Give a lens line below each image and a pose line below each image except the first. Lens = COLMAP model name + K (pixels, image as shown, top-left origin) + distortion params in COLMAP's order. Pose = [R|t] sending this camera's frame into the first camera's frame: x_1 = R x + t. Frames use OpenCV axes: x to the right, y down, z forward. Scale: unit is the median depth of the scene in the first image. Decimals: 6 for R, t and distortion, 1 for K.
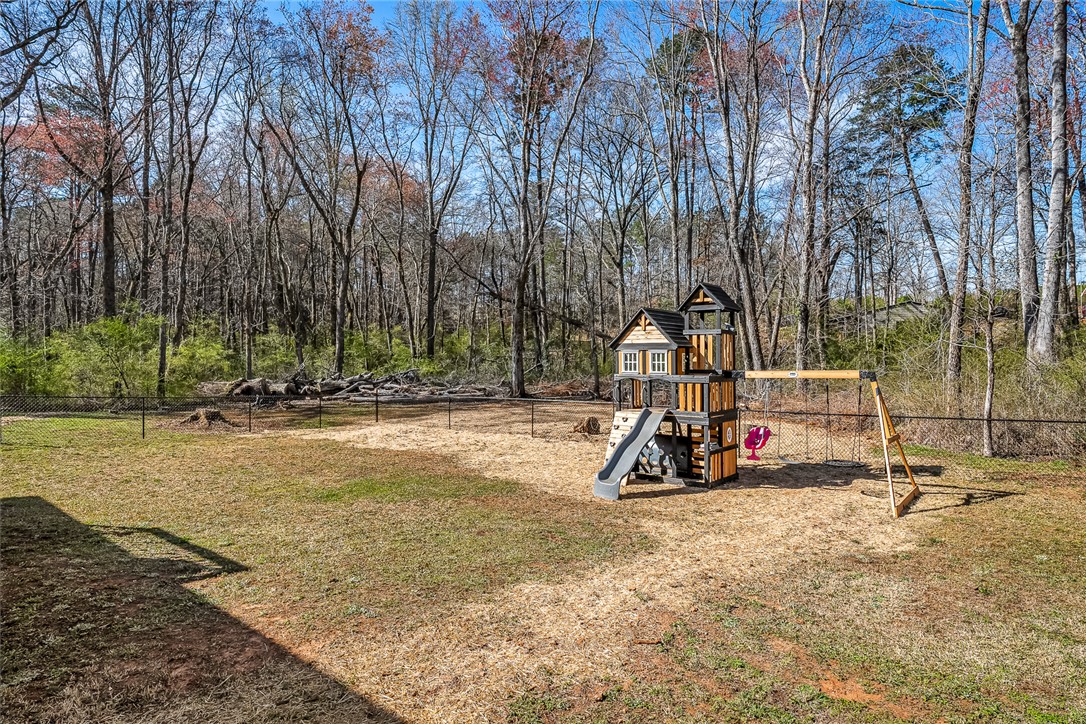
lens RADIAL K [[590.0, 0, 544.8], [0, 590.0, 364.4], [0, 0, 1]] dist [0.005098, 0.001790]
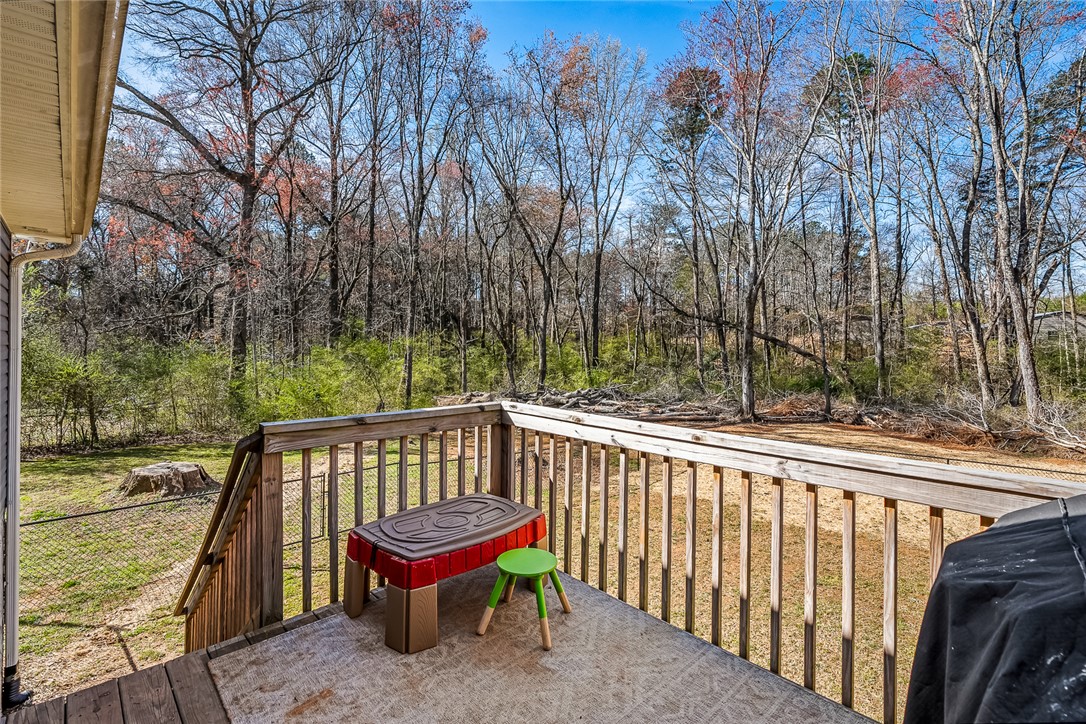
lens RADIAL K [[484.9, 0, 544.7], [0, 484.9, 353.1], [0, 0, 1]] dist [-0.001184, 0.000504]
pose [[0.991830, 0.010061, -0.127168, -0.283899], [-0.011757, 0.999852, -0.012592, -0.040681], [0.127023, 0.013984, 0.991801, 0.145060]]
